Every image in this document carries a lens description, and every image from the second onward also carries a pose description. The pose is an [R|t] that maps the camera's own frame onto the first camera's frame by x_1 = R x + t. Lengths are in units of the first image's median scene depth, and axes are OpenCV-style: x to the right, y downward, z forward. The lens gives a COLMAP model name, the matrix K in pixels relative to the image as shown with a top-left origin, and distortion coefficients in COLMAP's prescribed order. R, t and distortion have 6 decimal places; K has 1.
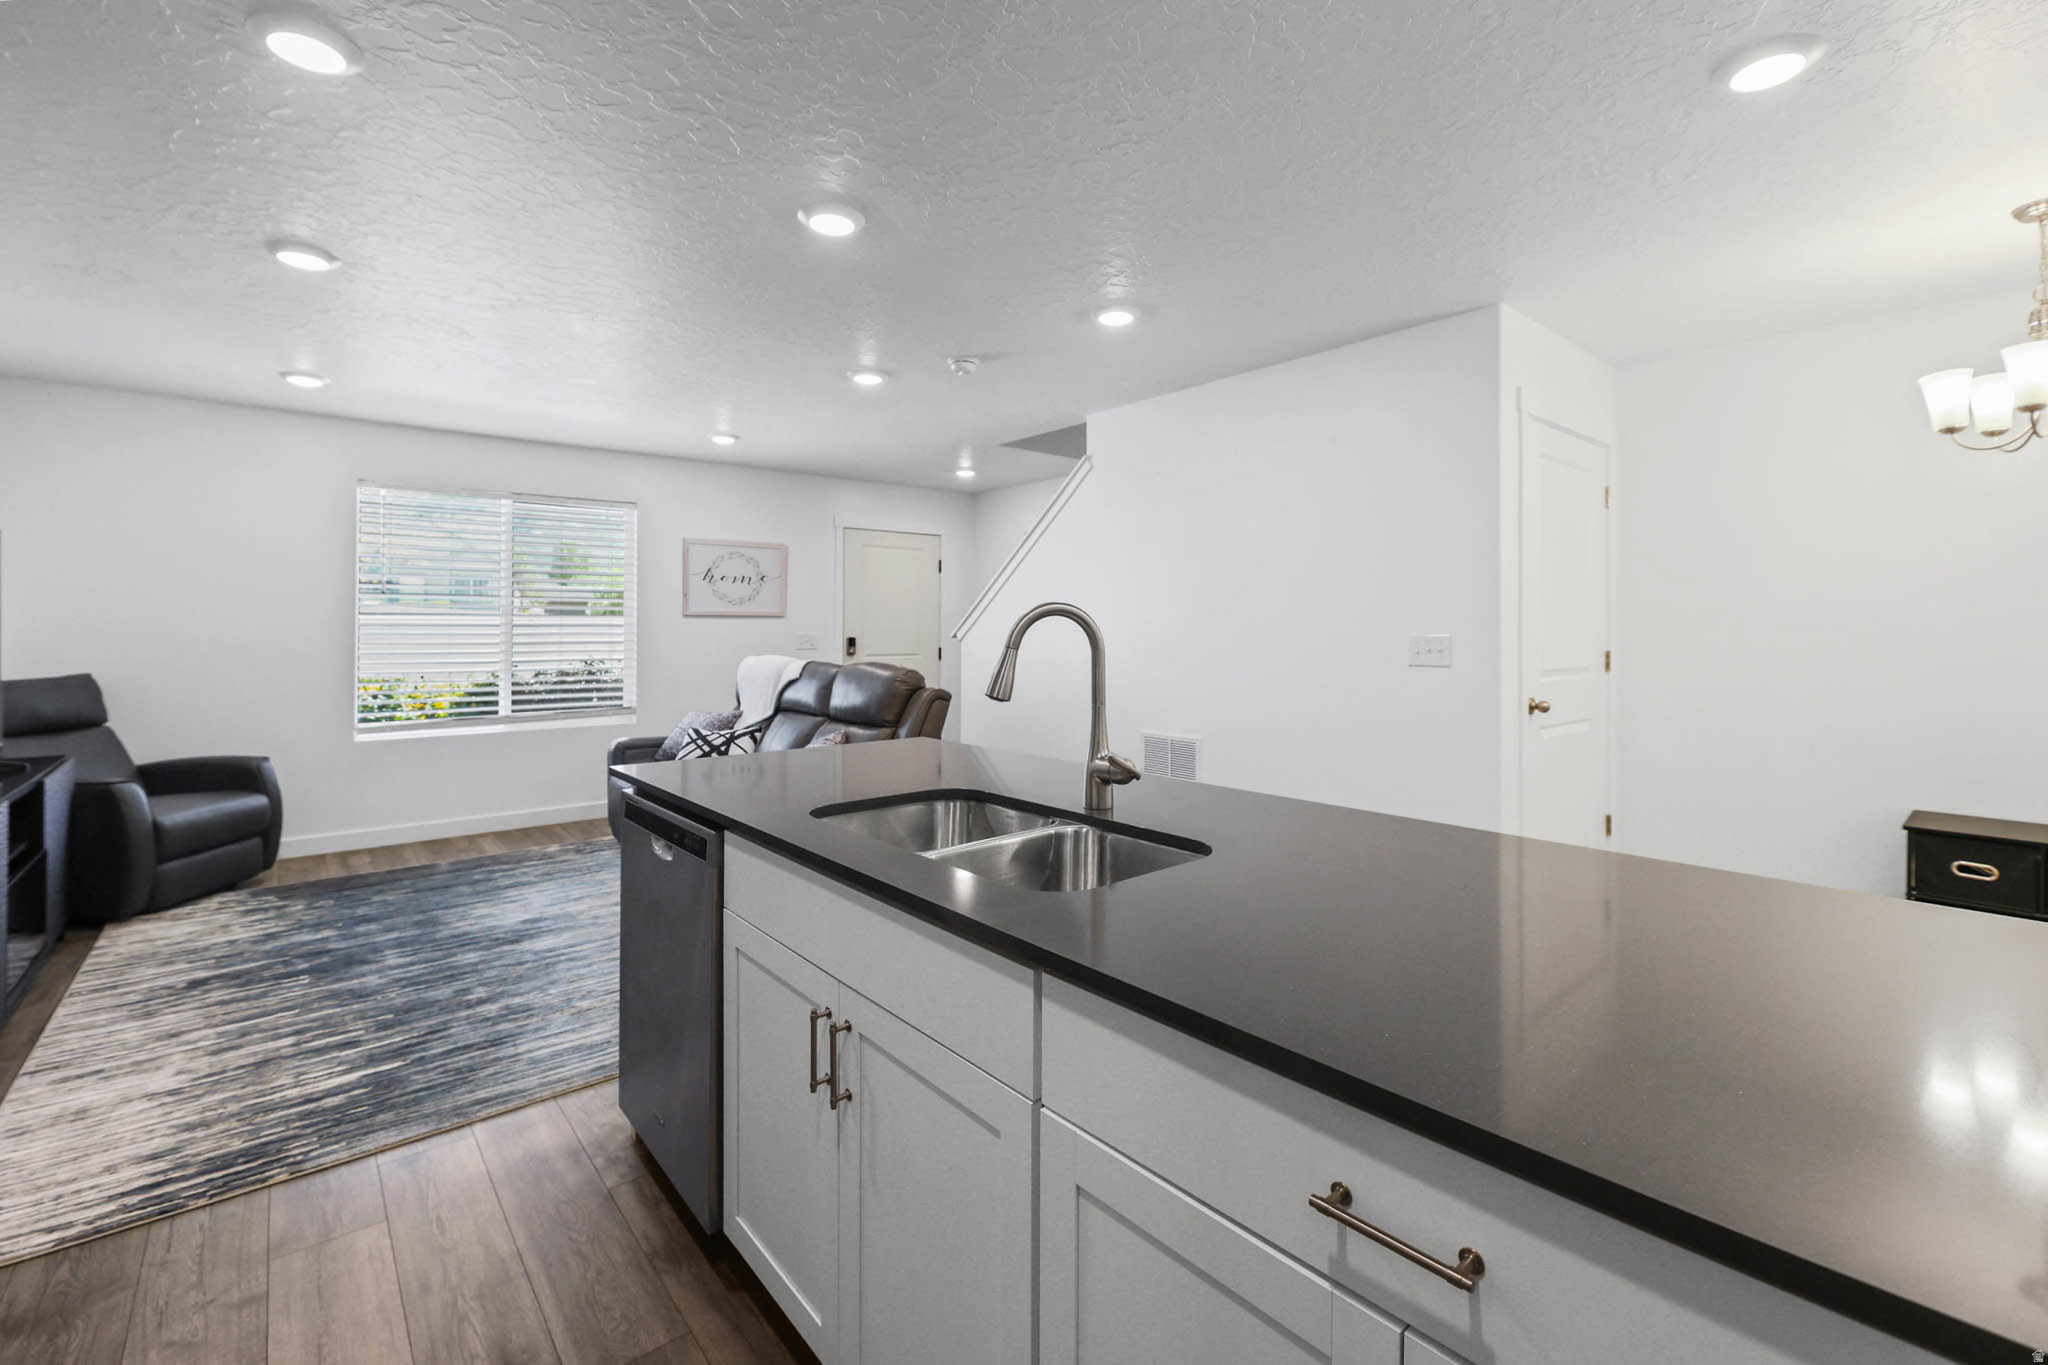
lens RADIAL K [[897.6, 0, 1014.4], [0, 897.6, 618.9], [0, 0, 1]] dist [-0.020775, 0.000067]
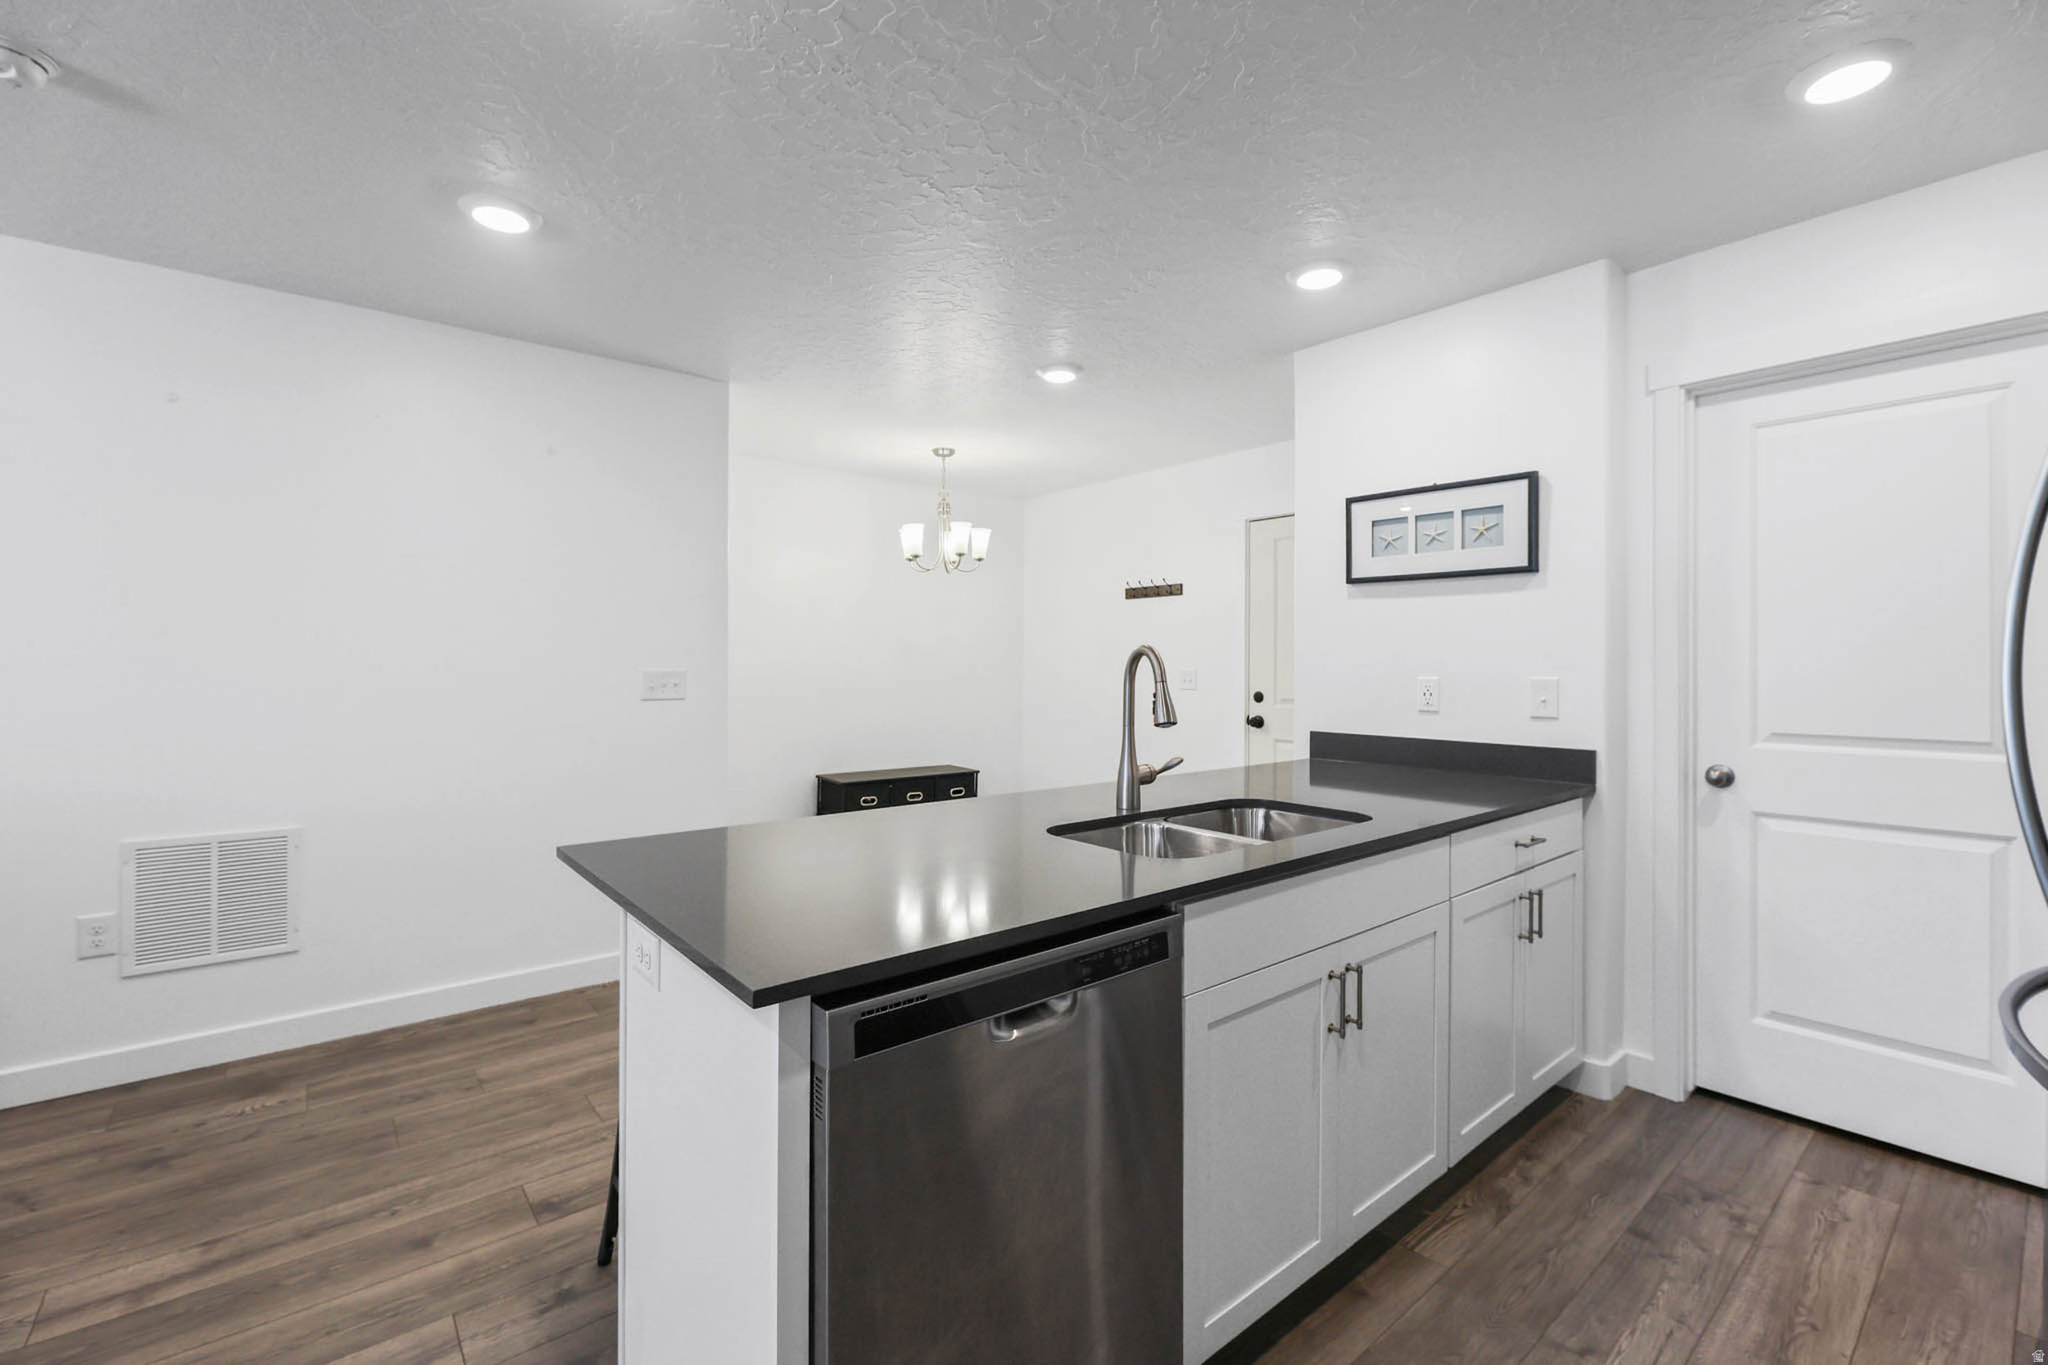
lens RADIAL K [[877.6, 0, 1057.6], [0, 877.6, 667.8], [0, 0, 1]] dist [0.017258, -0.007400]
pose [[-0.055056, 0.000809, 0.998483, -0.405241], [-0.022637, 0.999742, -0.002058, 0.001655], [-0.998227, -0.022716, -0.055024, 0.396190]]
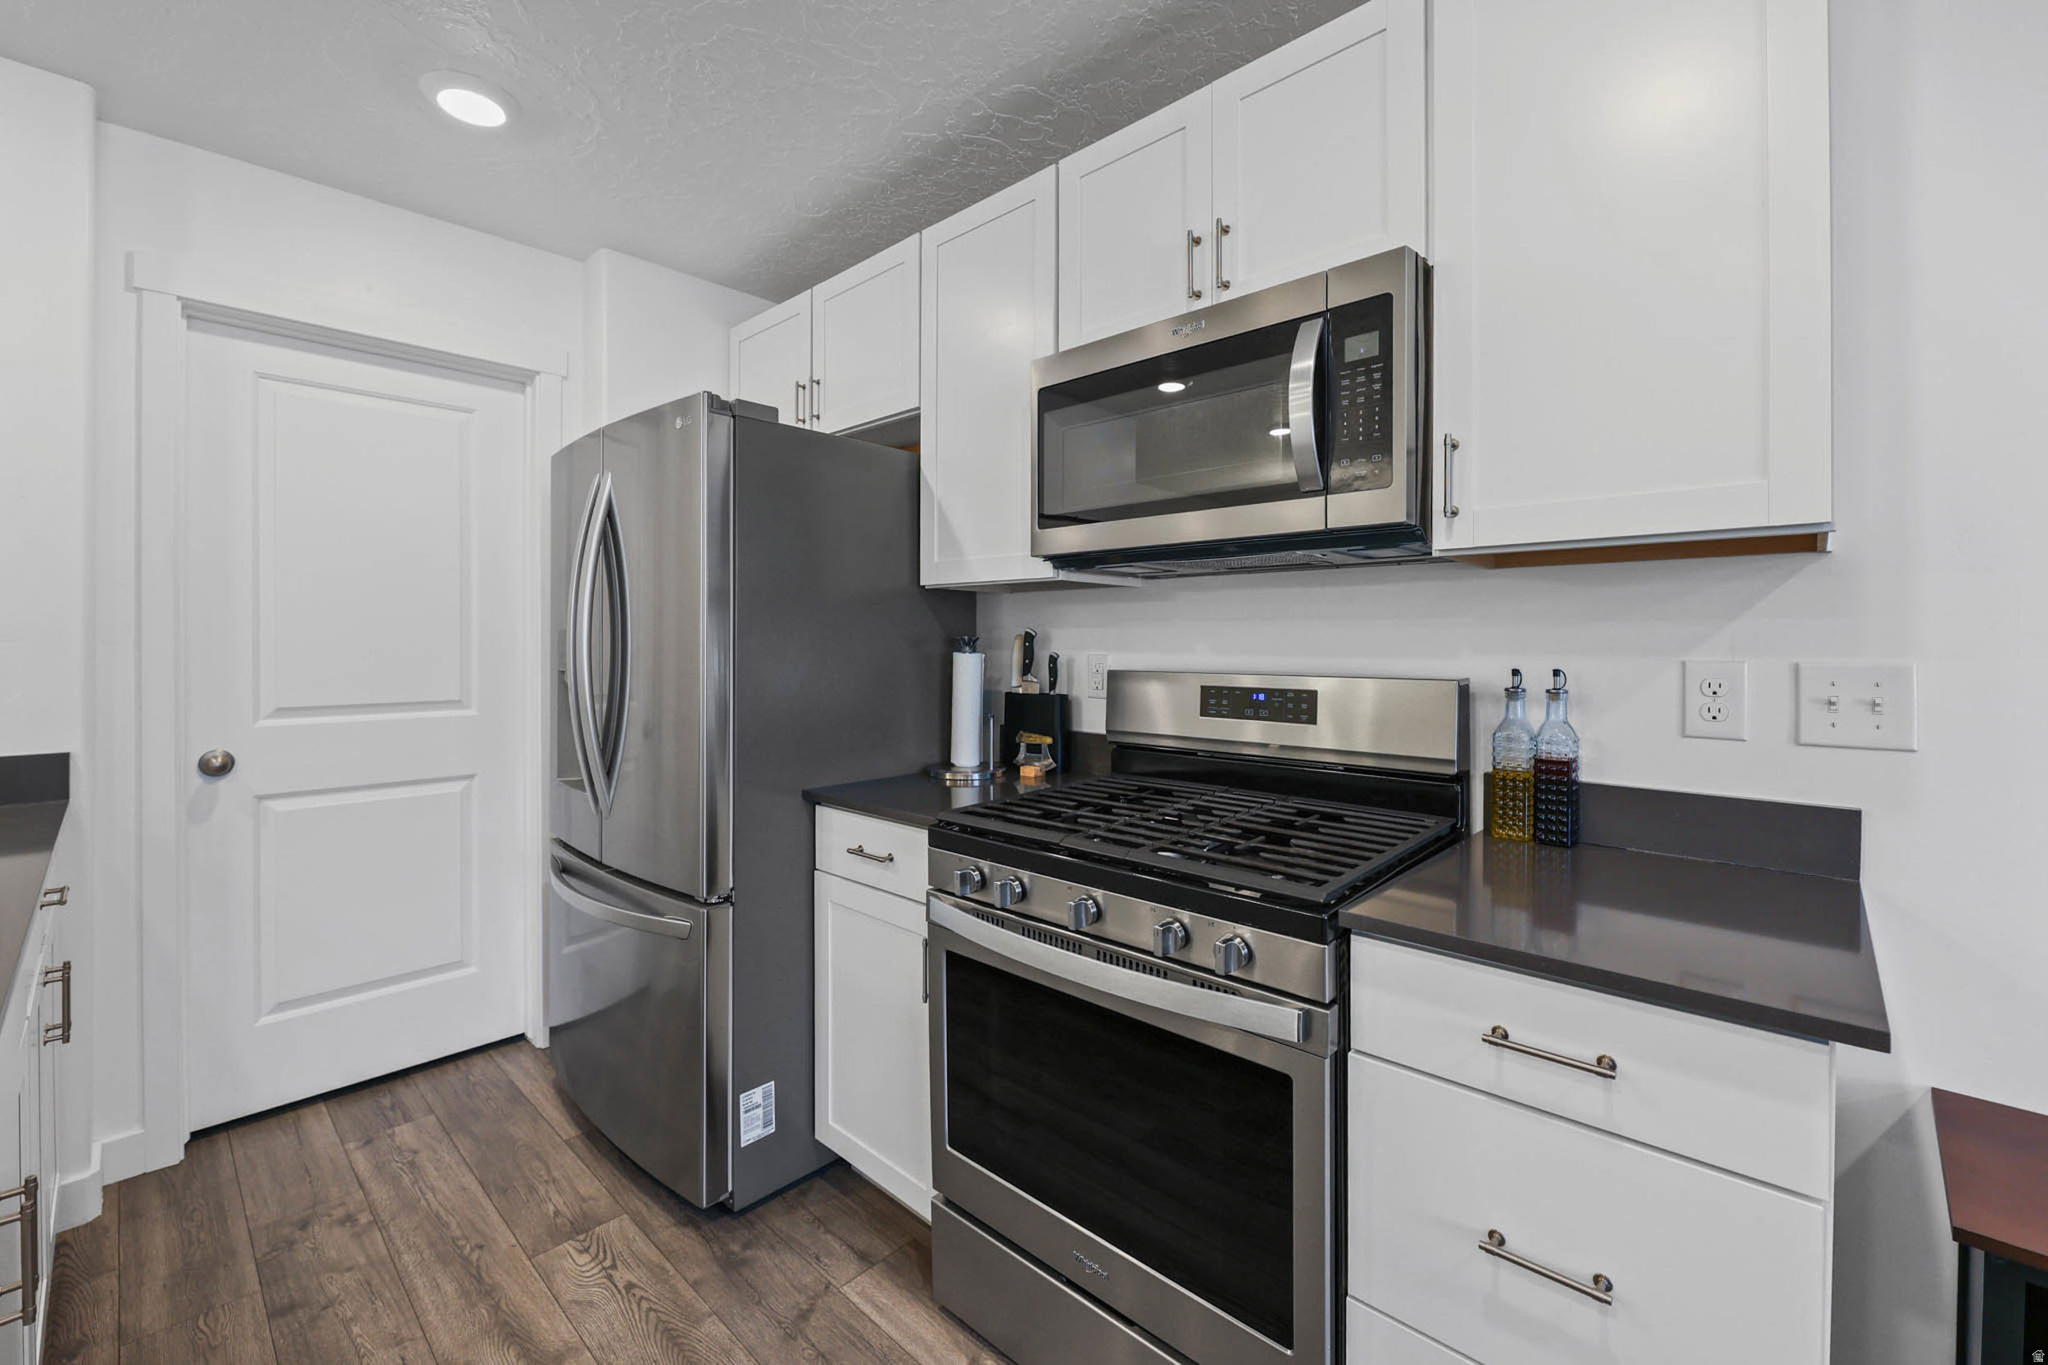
lens RADIAL K [[850.5, 0, 1028.6], [0, 850.5, 640.0], [0, 0, 1]] dist [-0.000792, -0.002927]
pose [[-0.988891, 0.001545, -0.148635, -0.250666], [0.004393, 0.999813, -0.018832, 0.002628], [0.148578, -0.019276, -0.988713, 0.472003]]
